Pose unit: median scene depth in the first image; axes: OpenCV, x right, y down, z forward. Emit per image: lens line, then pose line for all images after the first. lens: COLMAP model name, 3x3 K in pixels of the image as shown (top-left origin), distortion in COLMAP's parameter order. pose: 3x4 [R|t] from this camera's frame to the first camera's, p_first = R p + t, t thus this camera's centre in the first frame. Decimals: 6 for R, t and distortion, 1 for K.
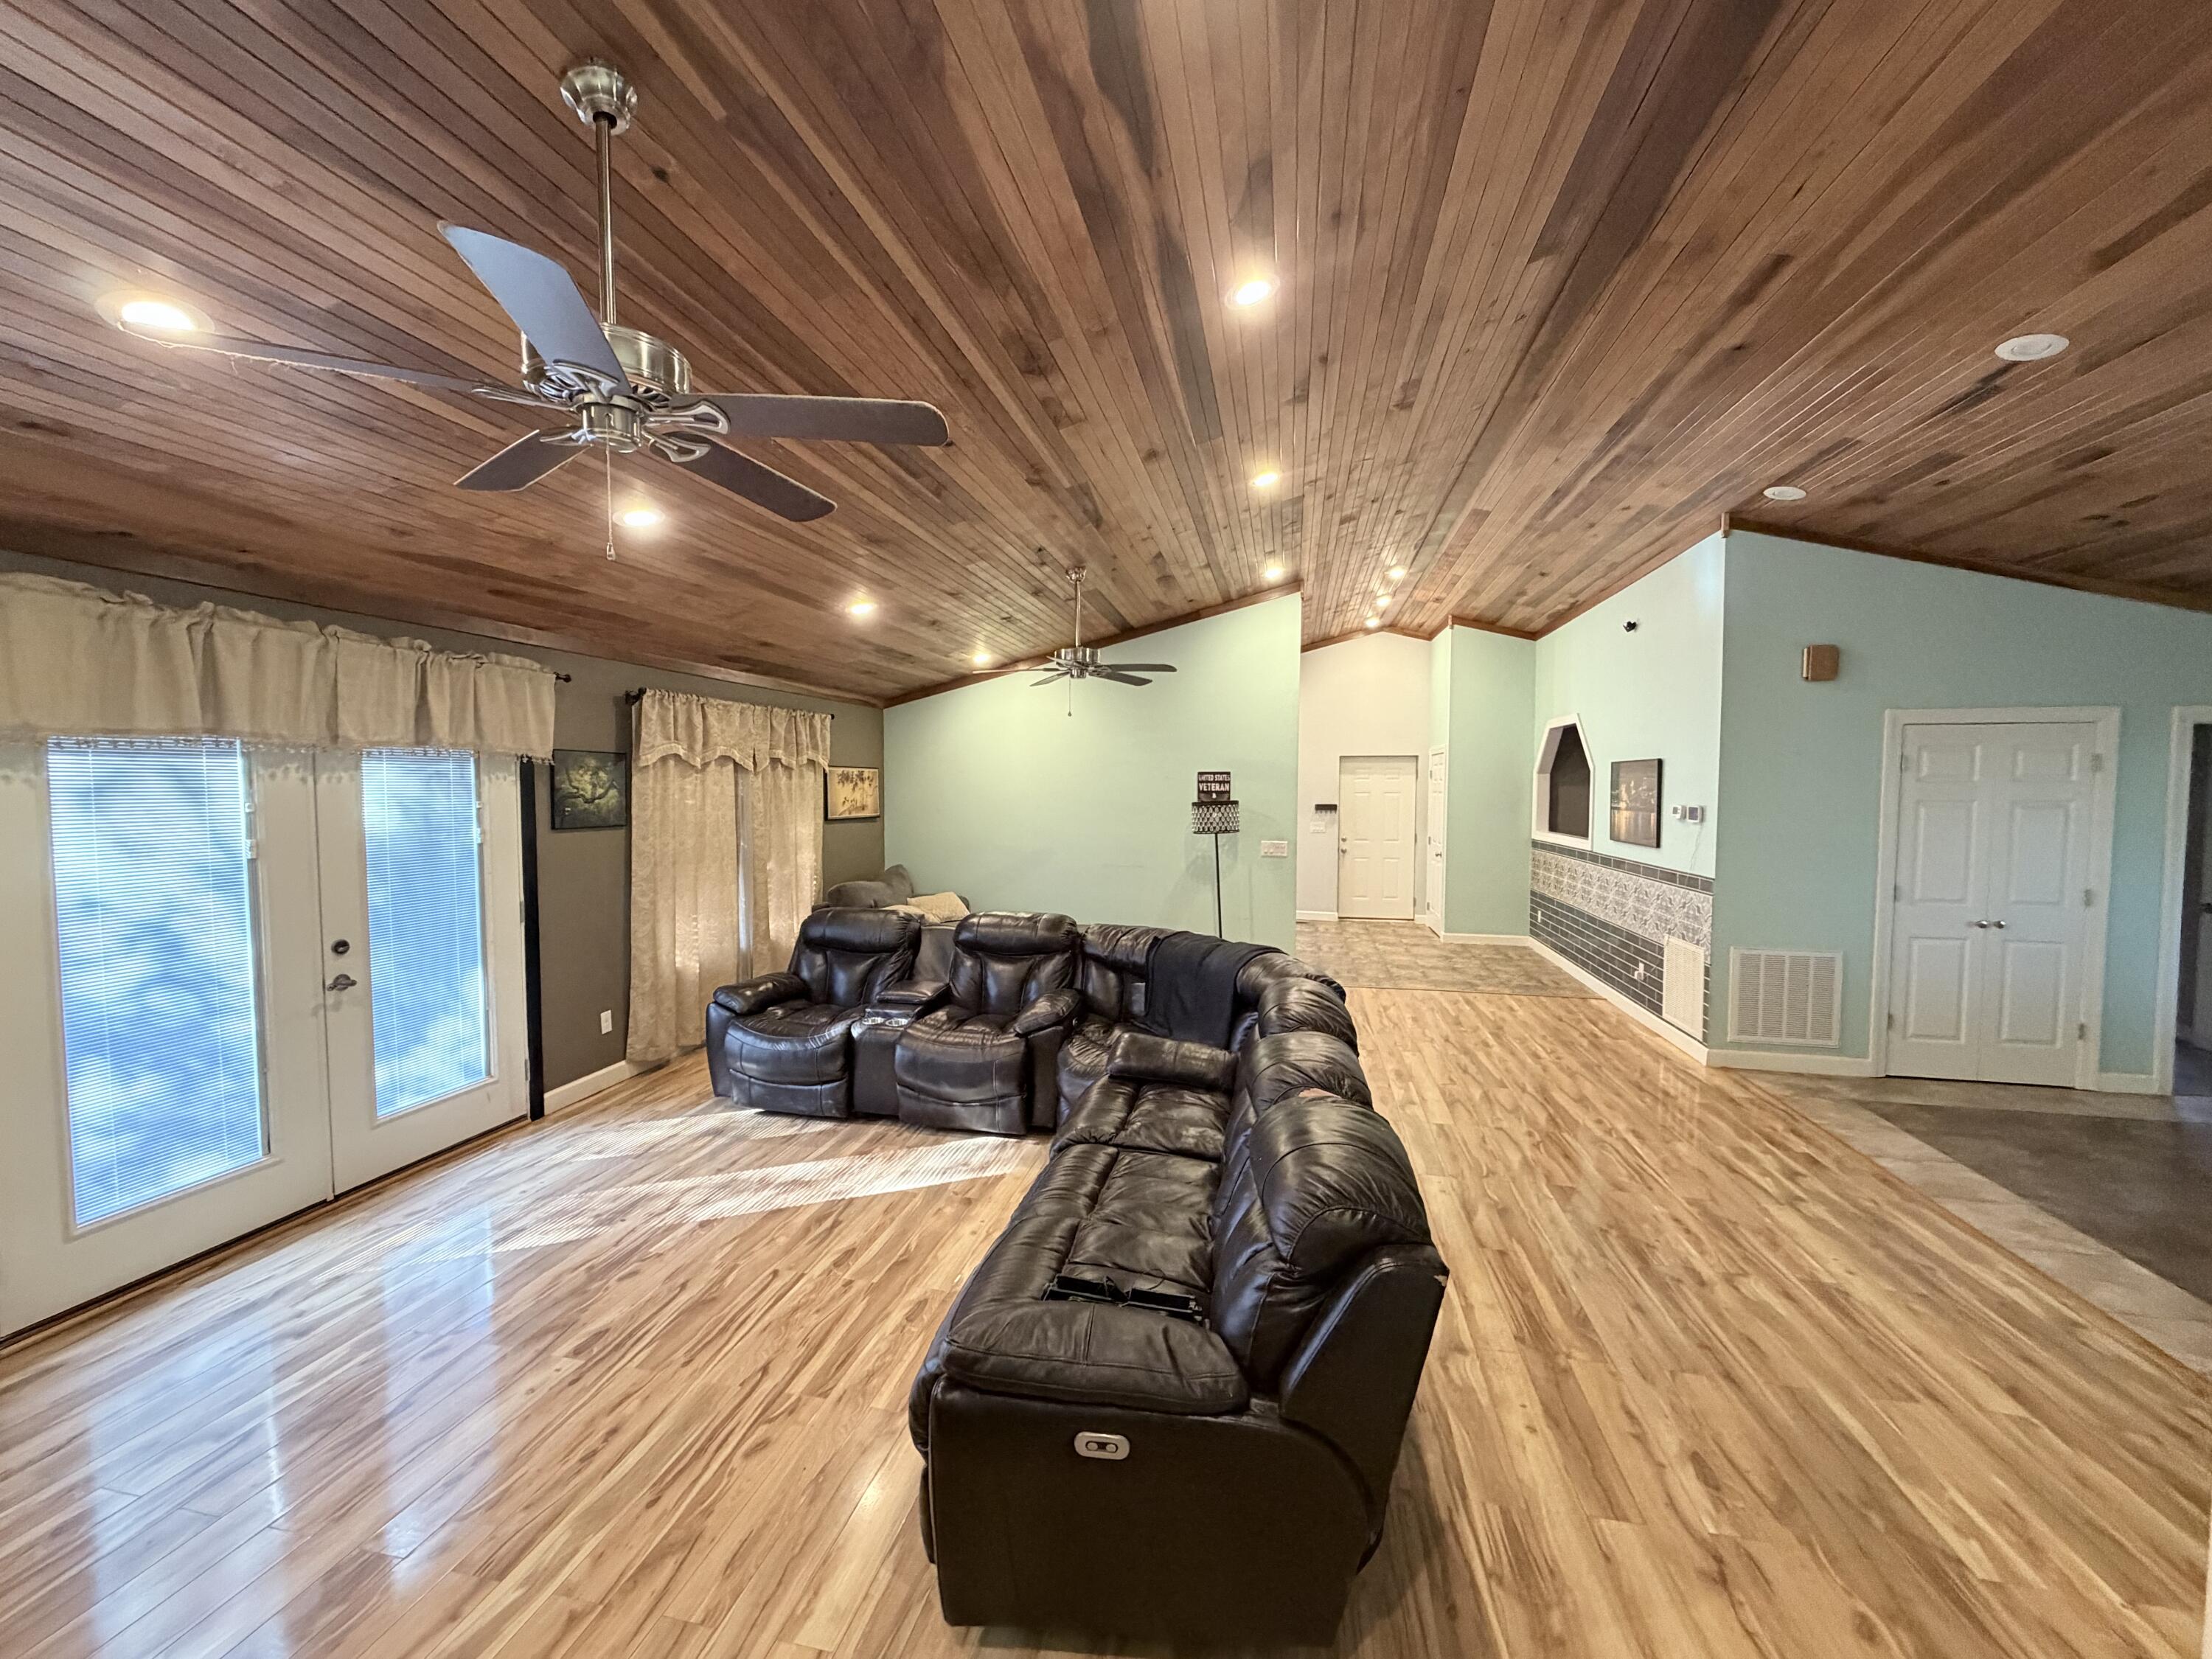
lens RADIAL K [[887.7, 0, 1106.0], [0, 887.7, 829.5], [0, 0, 1]] dist [-0.003181, -0.000507]
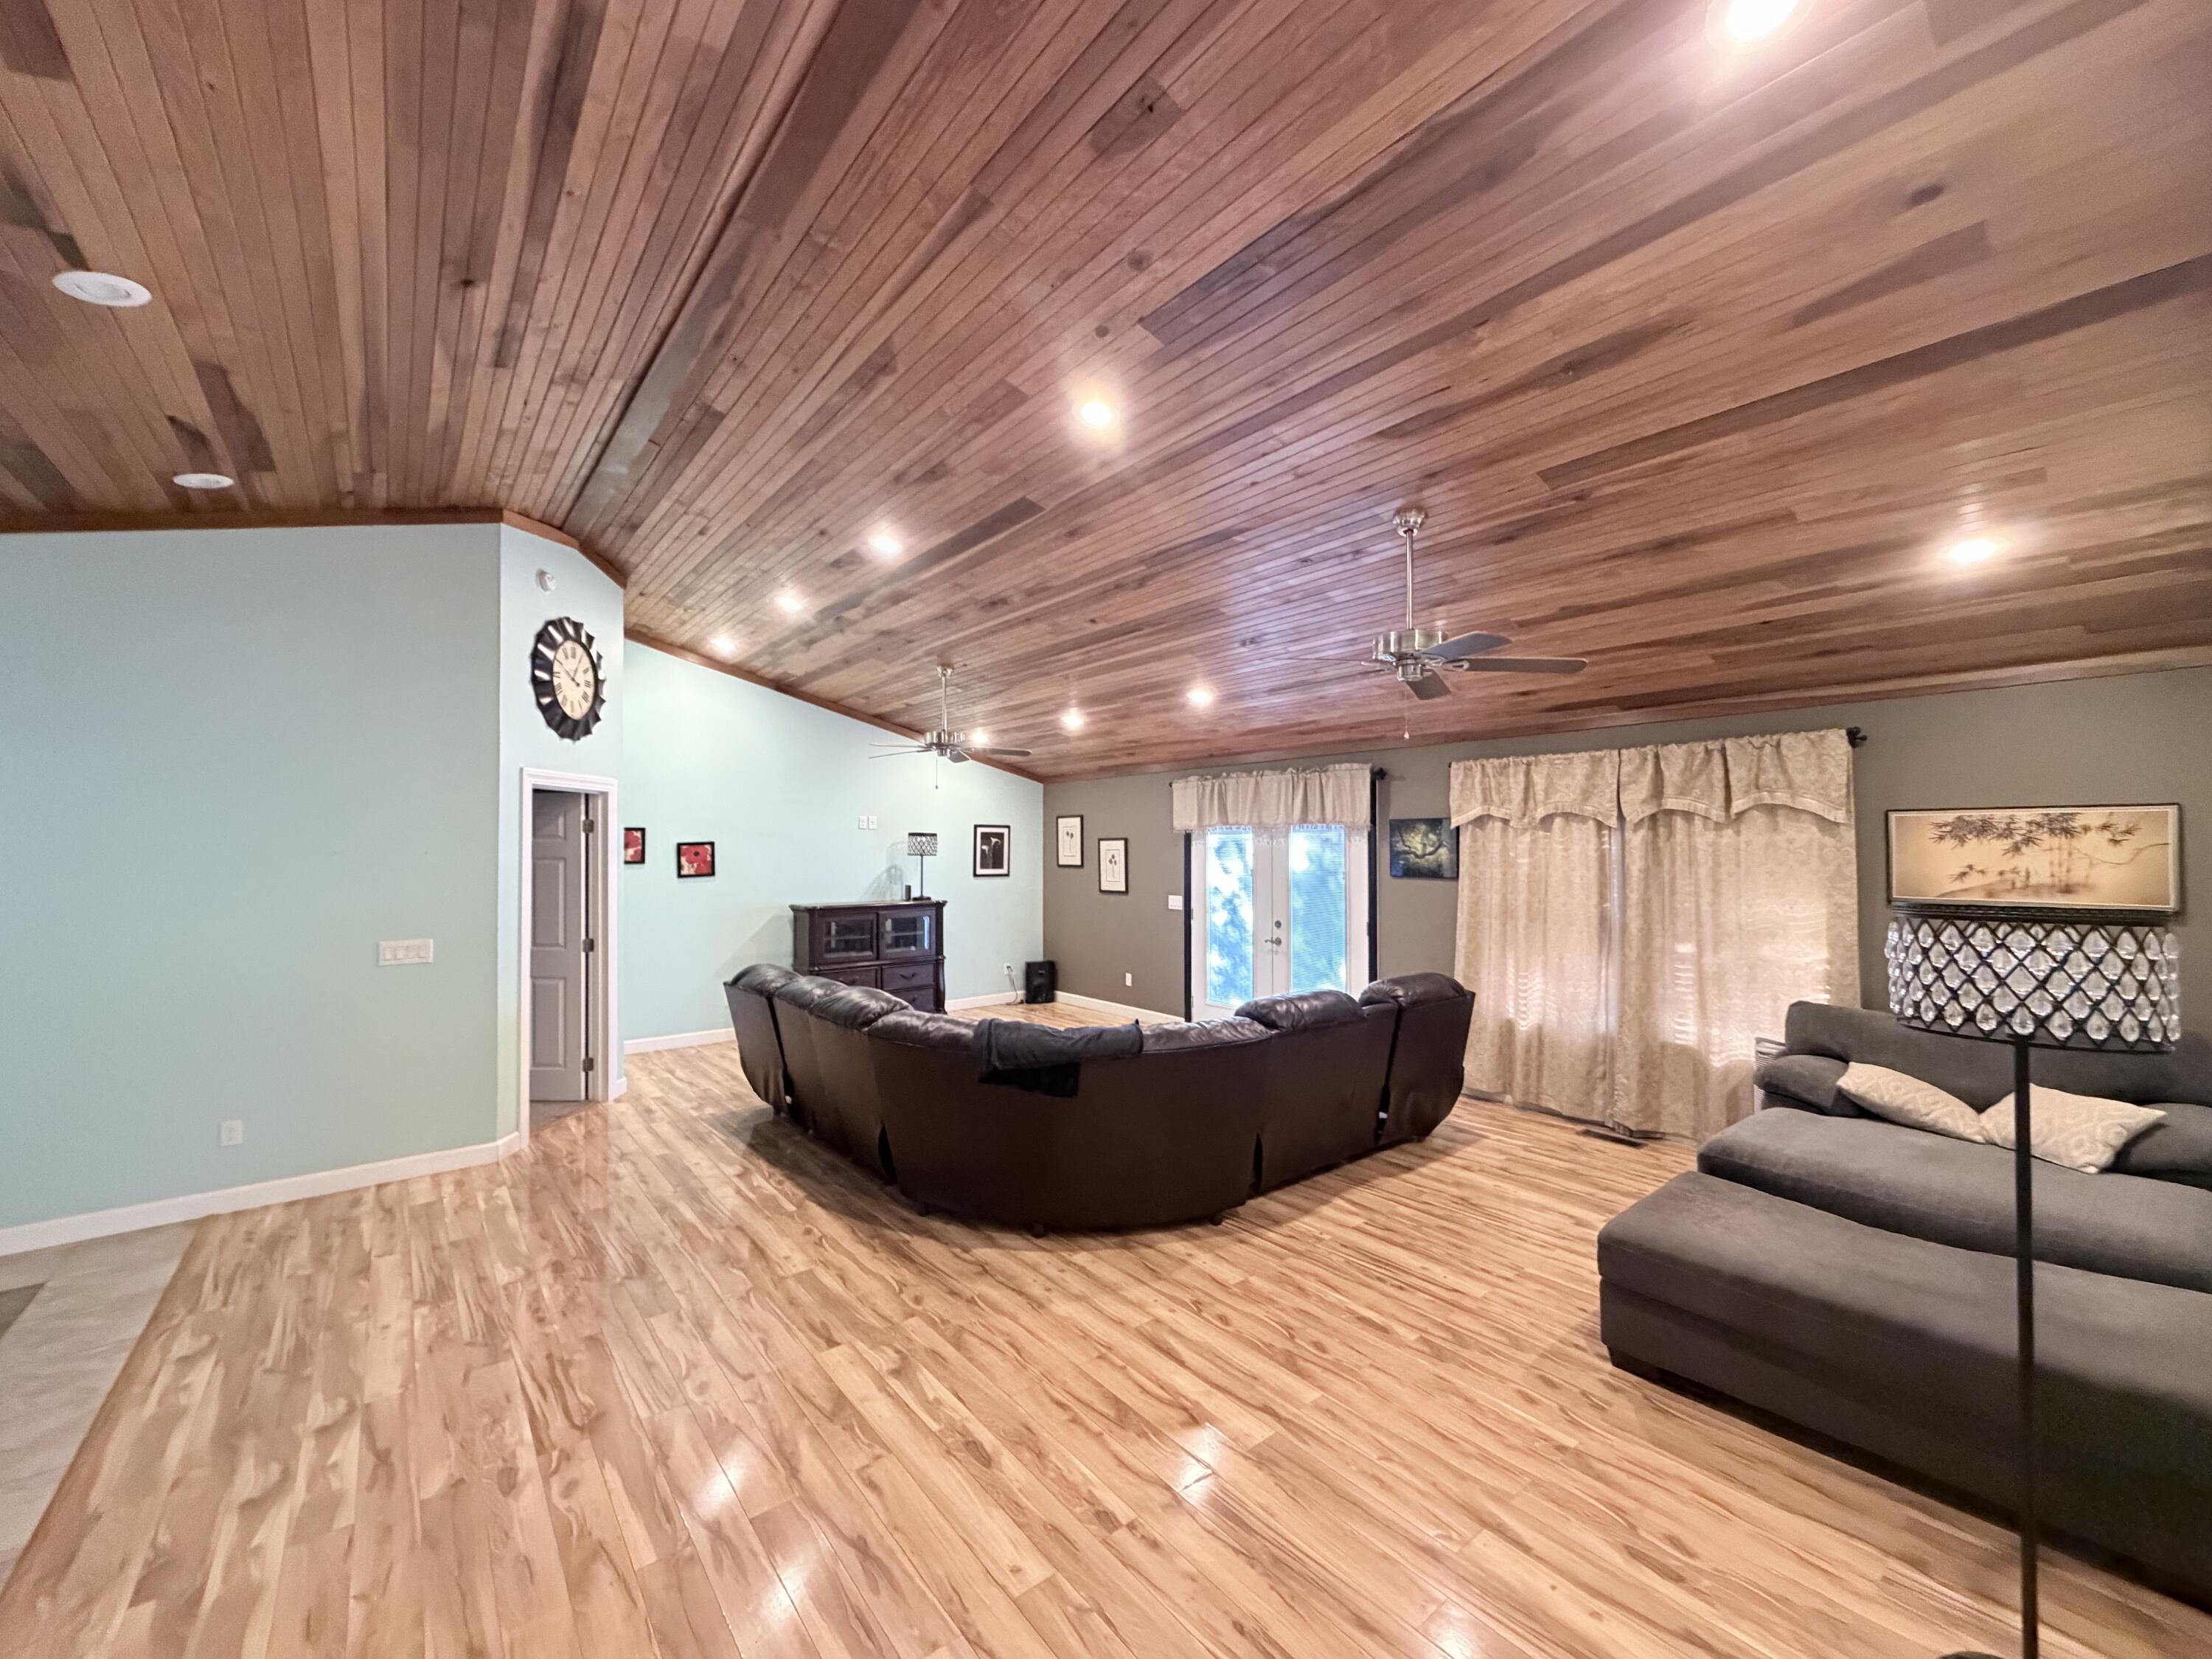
lens RADIAL K [[887.7, 0, 1106.0], [0, 887.7, 829.5], [0, 0, 1]] dist [-0.003181, -0.000507]
pose [[-0.637616, -0.014704, -0.770214, 0.996747], [-0.033077, 0.999418, 0.008304, -0.093927], [0.769643, 0.030771, -0.637732, 2.042246]]
